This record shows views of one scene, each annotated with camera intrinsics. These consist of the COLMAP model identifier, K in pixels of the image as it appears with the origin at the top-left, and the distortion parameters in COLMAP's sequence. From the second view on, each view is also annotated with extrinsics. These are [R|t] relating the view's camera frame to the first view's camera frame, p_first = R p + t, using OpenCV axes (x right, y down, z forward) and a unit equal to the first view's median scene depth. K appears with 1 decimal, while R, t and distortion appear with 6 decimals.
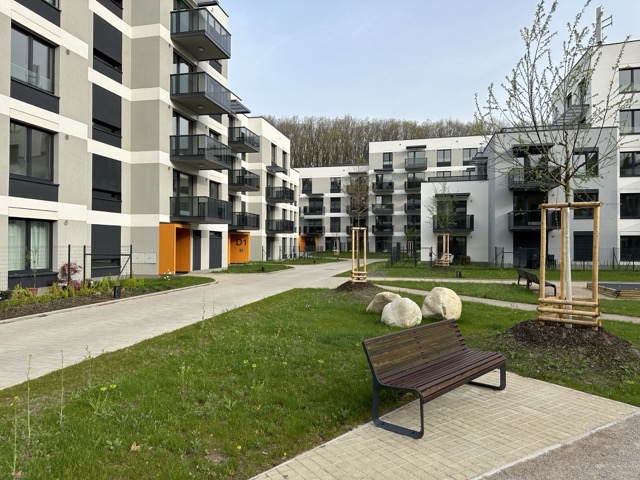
lens RADIAL K [[457.2, 0, 320.0], [0, 457.2, 240.0], [0, 0, 1]] dist [0.023508, -0.045036]
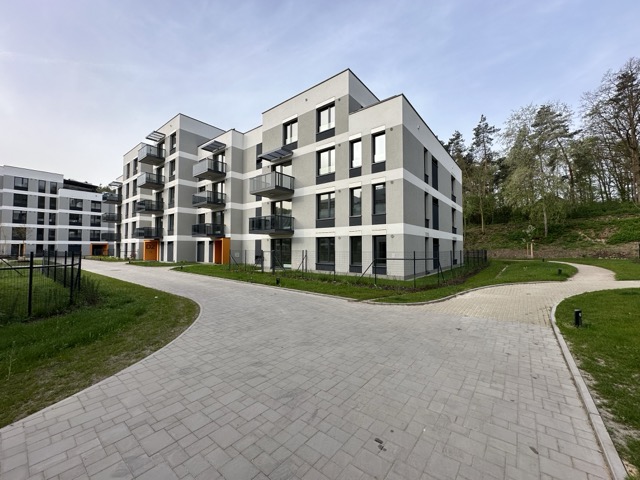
lens RADIAL K [[255.4, 0, 320.0], [0, 255.4, 240.0], [0, 0, 1]] dist [-0.000564, -0.000084]
pose [[-0.432283, -0.046761, -0.900525, 0.417778], [-0.001527, 0.998691, -0.051125, 0.030149], [0.901737, -0.020725, -0.431788, 2.001027]]
